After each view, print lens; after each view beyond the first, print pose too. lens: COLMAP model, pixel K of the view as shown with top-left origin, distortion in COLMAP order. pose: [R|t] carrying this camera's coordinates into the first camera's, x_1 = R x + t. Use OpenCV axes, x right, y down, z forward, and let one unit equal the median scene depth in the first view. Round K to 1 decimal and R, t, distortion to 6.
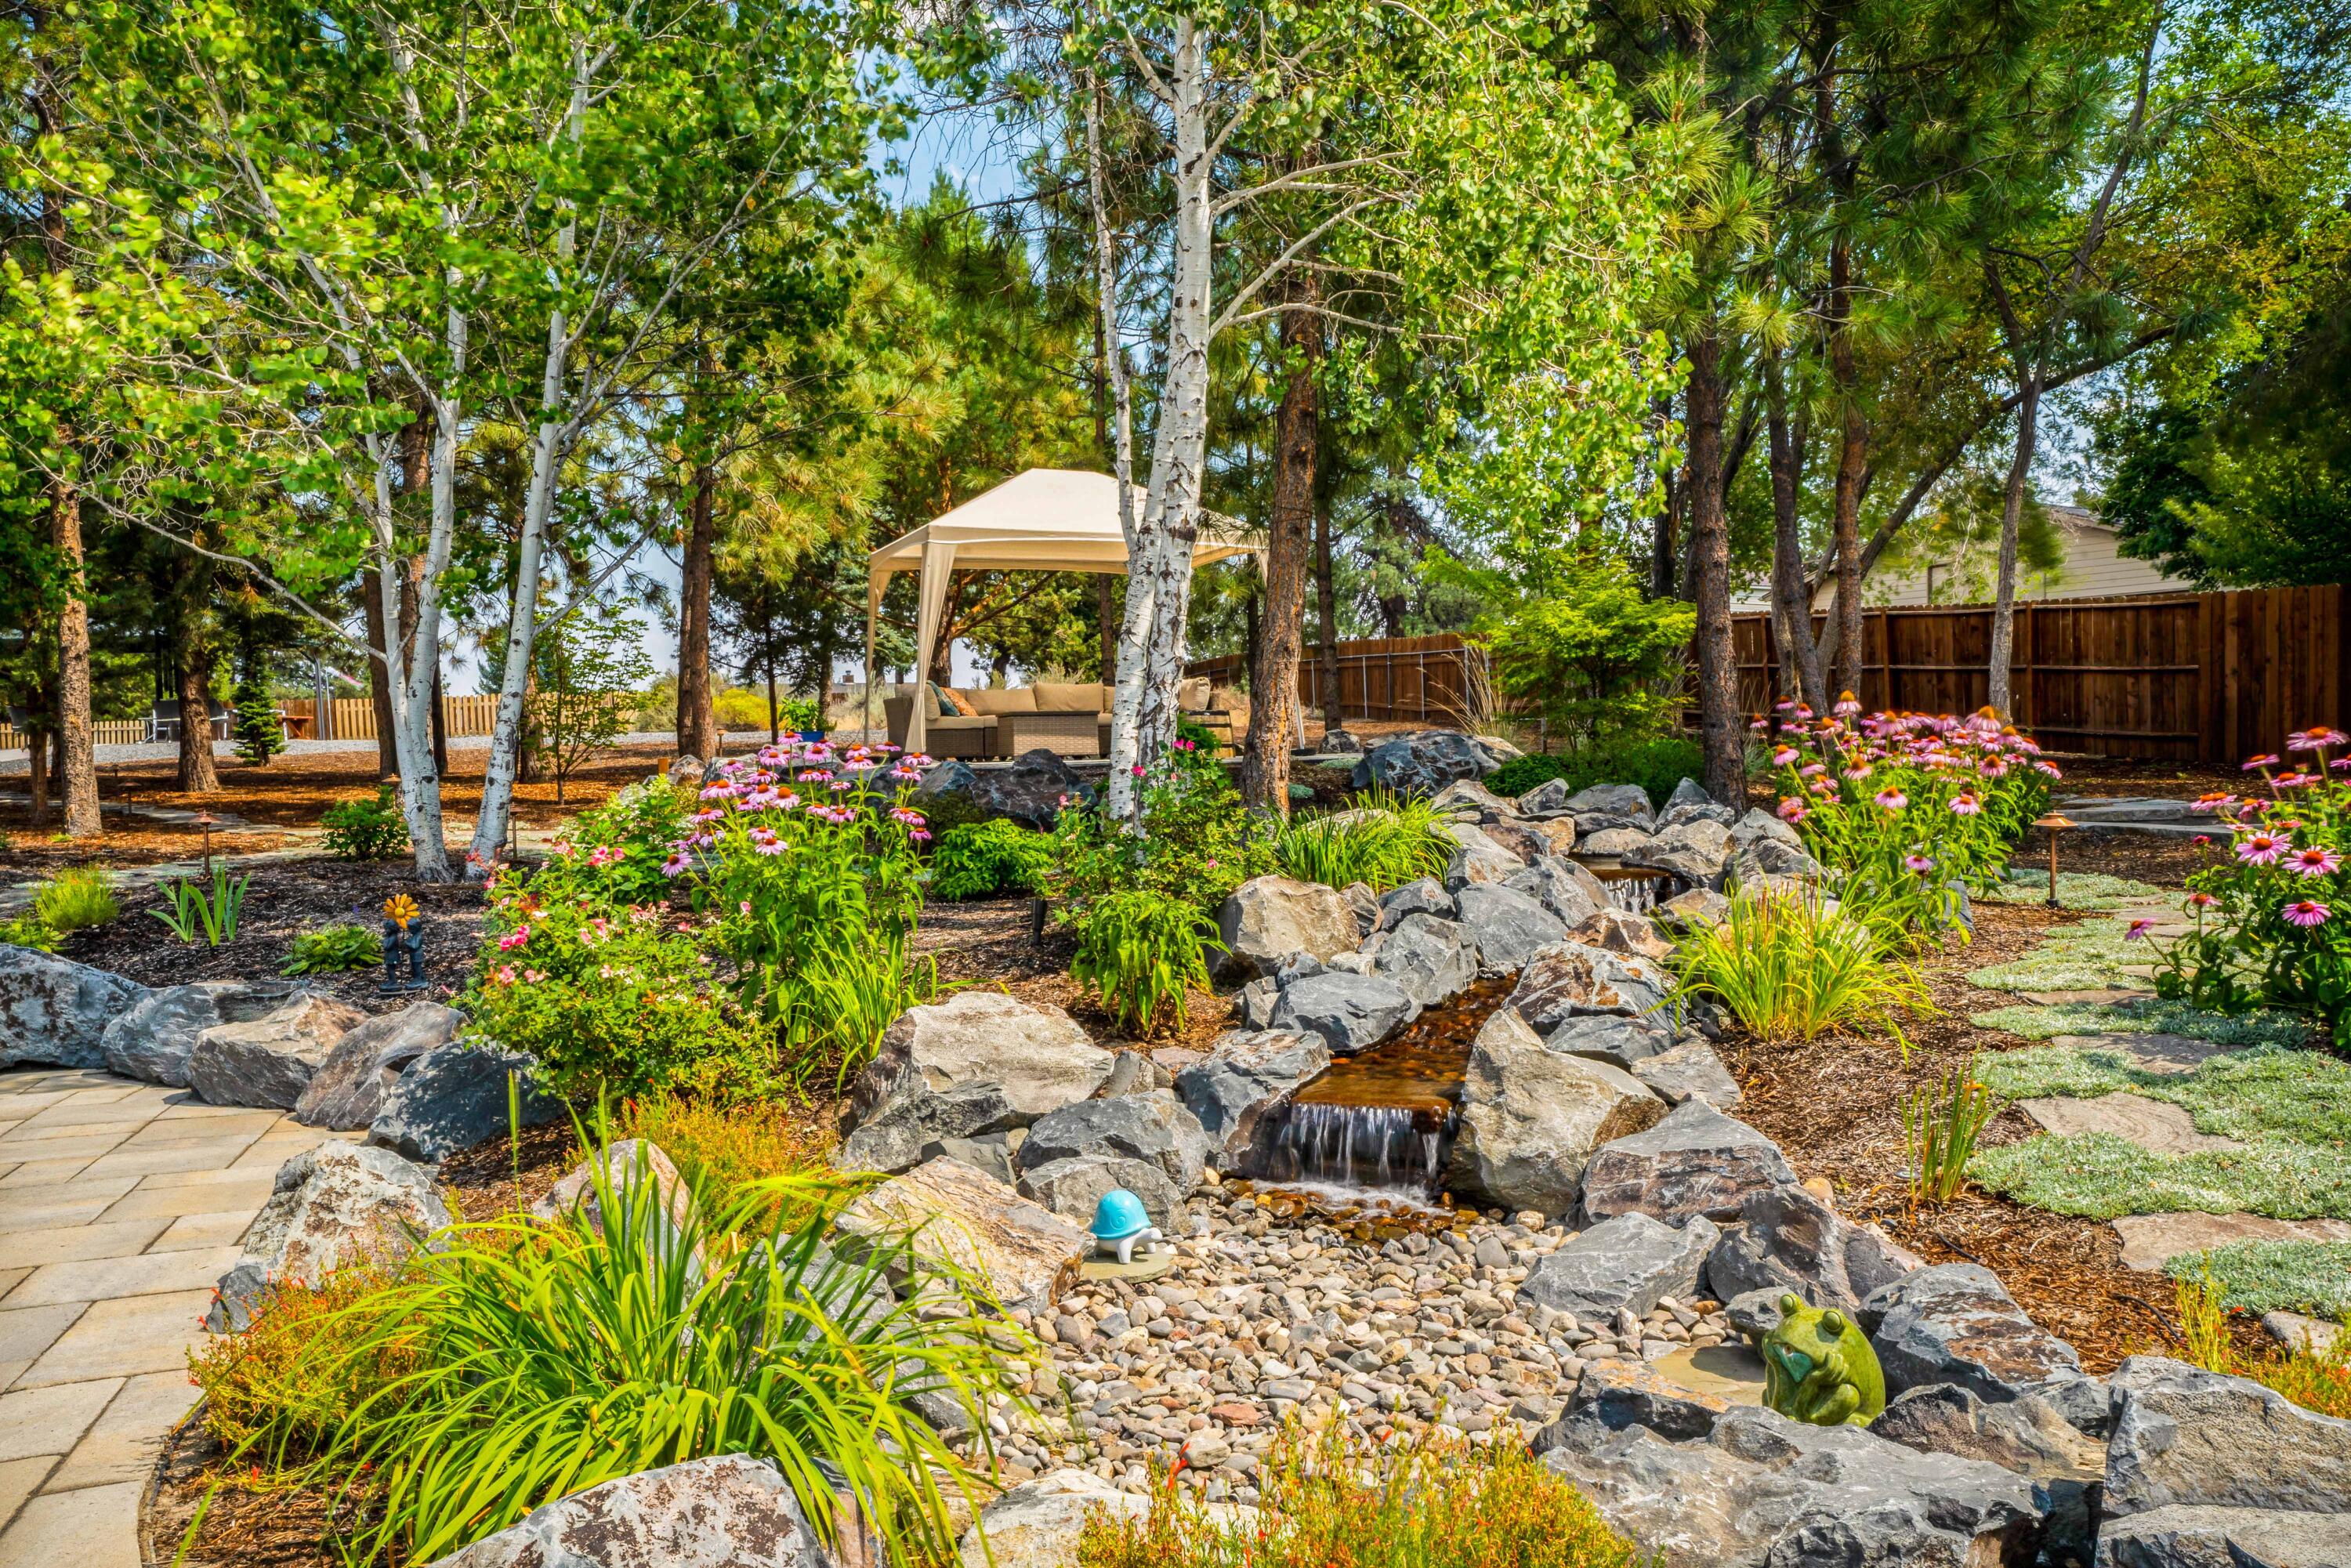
lens RADIAL K [[1724.8, 0, 1168.3], [0, 1724.8, 817.6], [0, 0, 1]] dist [0.089732, 0.001307]
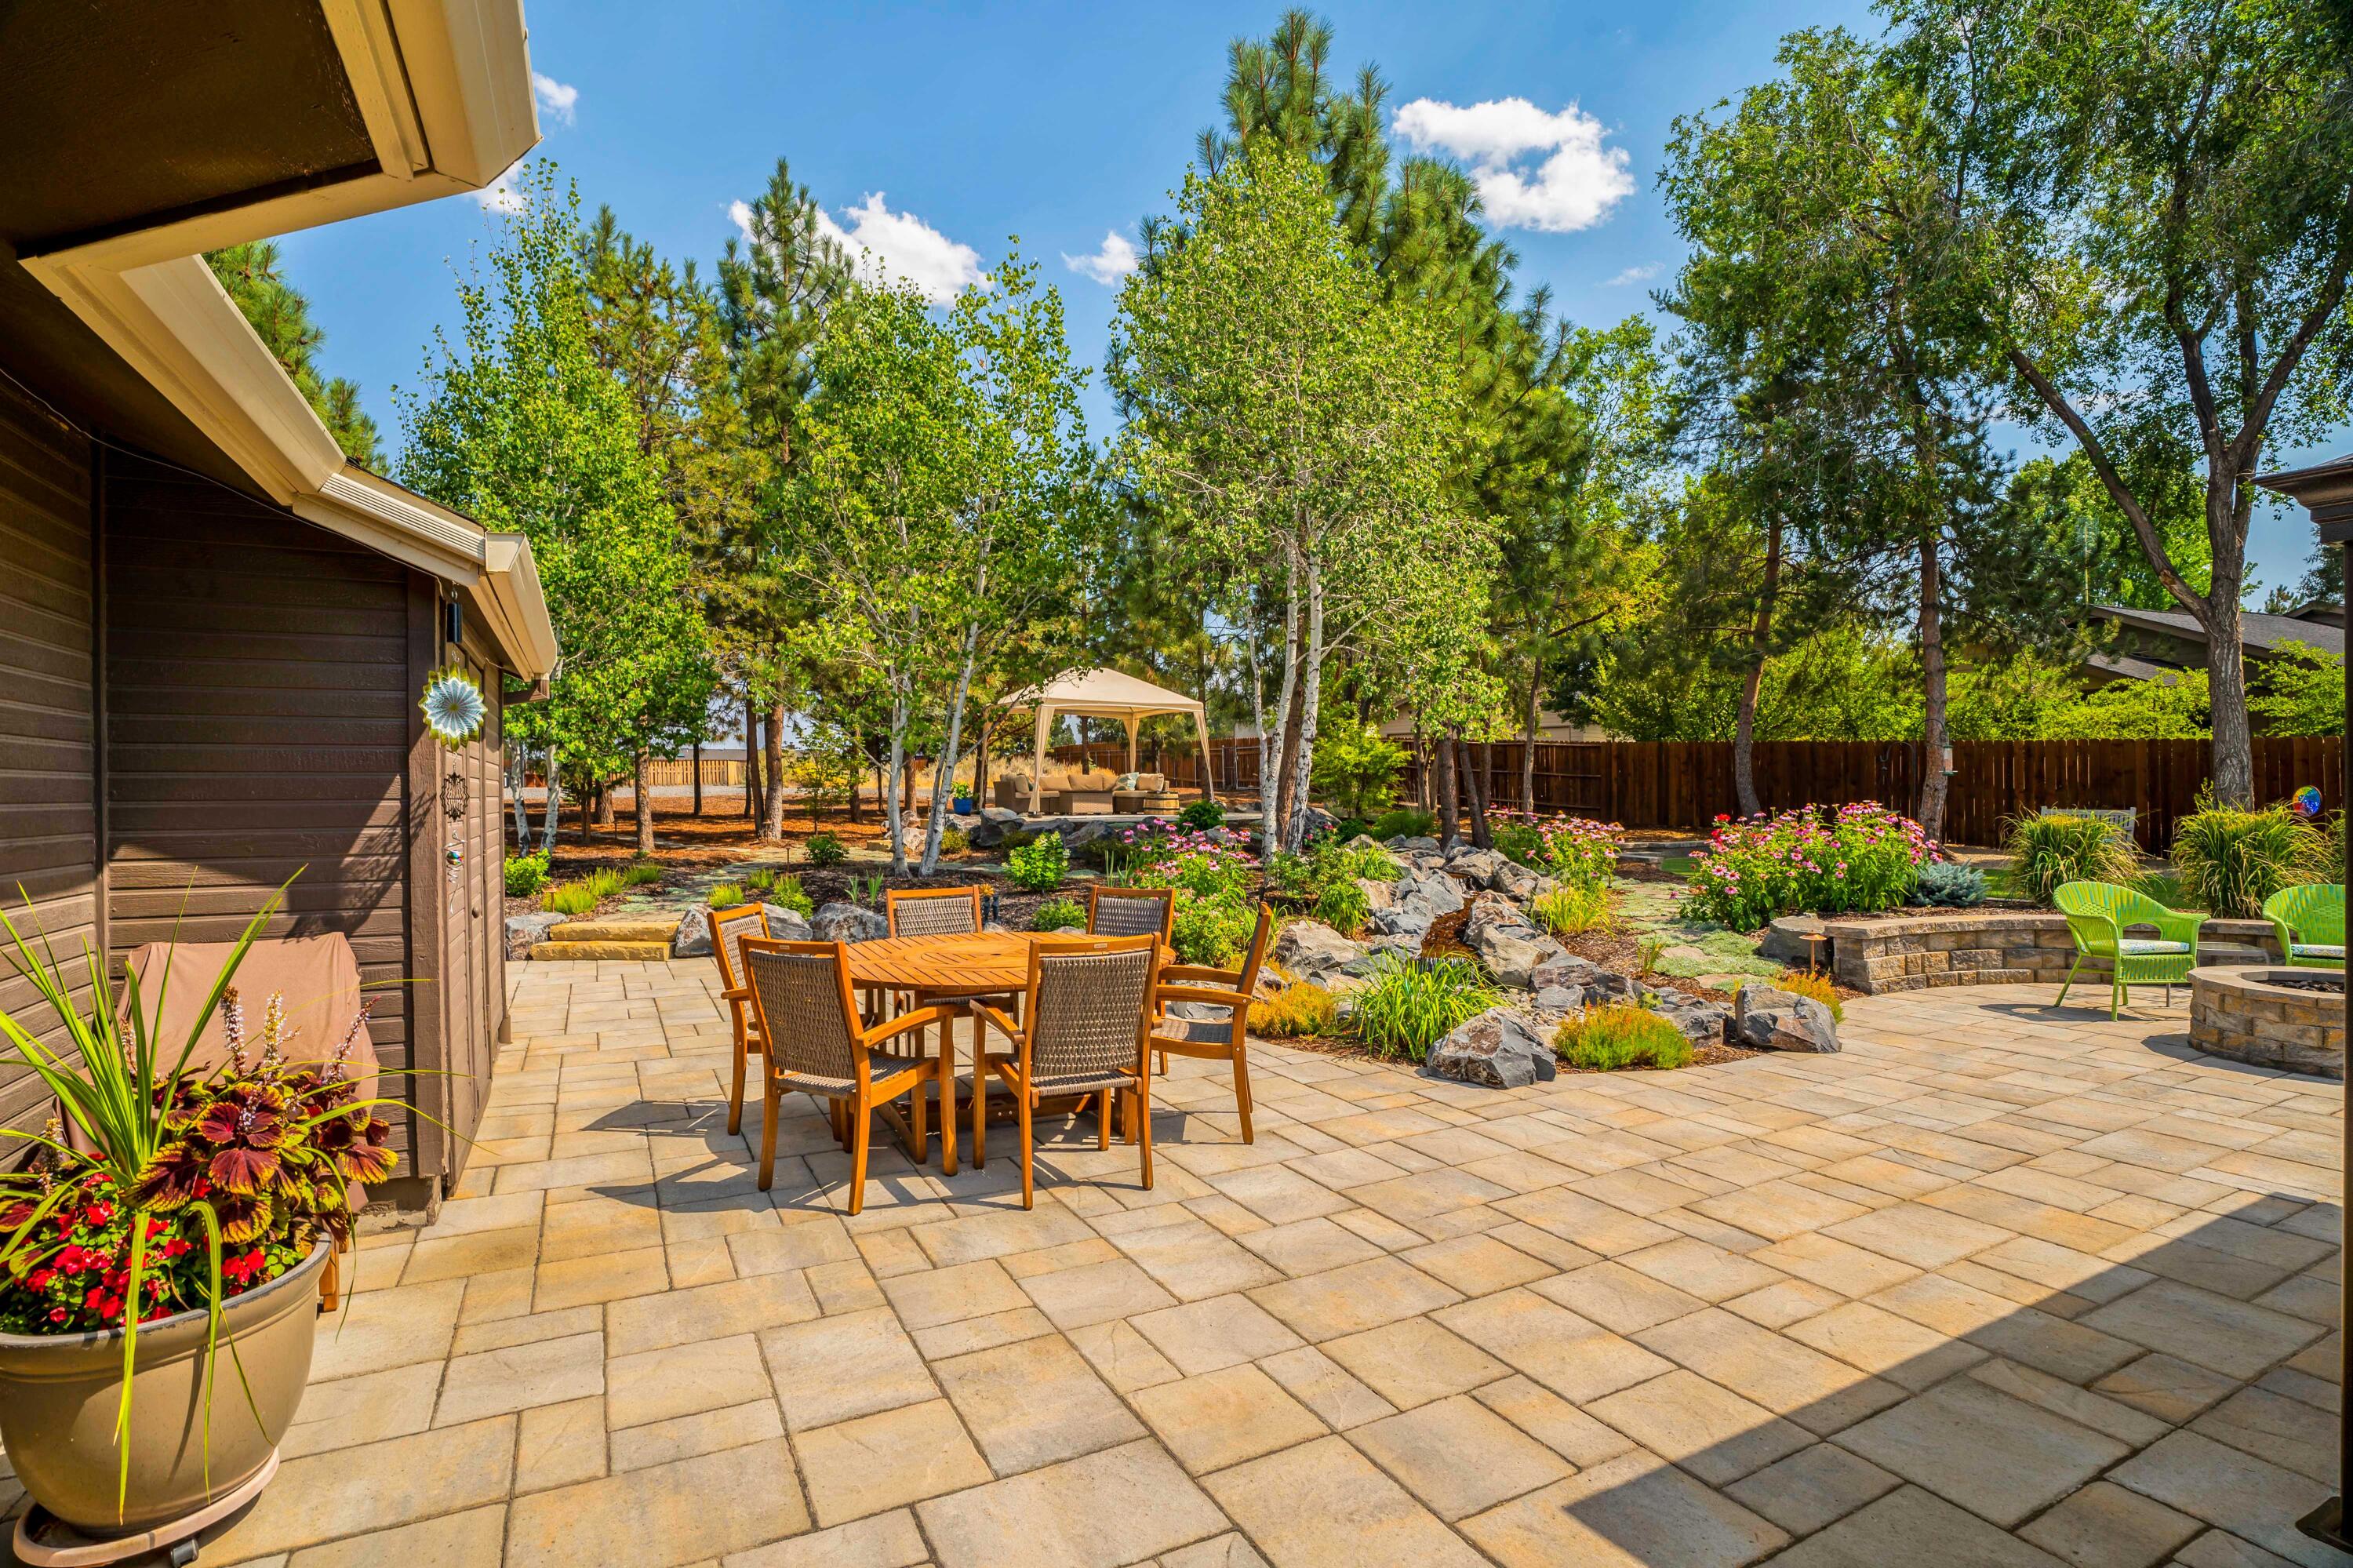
lens RADIAL K [[1101.4, 0, 1176.5], [0, 1101.4, 784.0], [0, 0, 1]] dist [0.000034, 0.000000]
pose [[0.979767, 0.017881, 0.199339, -0.716826], [-0.008671, 0.998858, -0.046979, -0.034935], [-0.199951, 0.044300, 0.978804, -0.742619]]
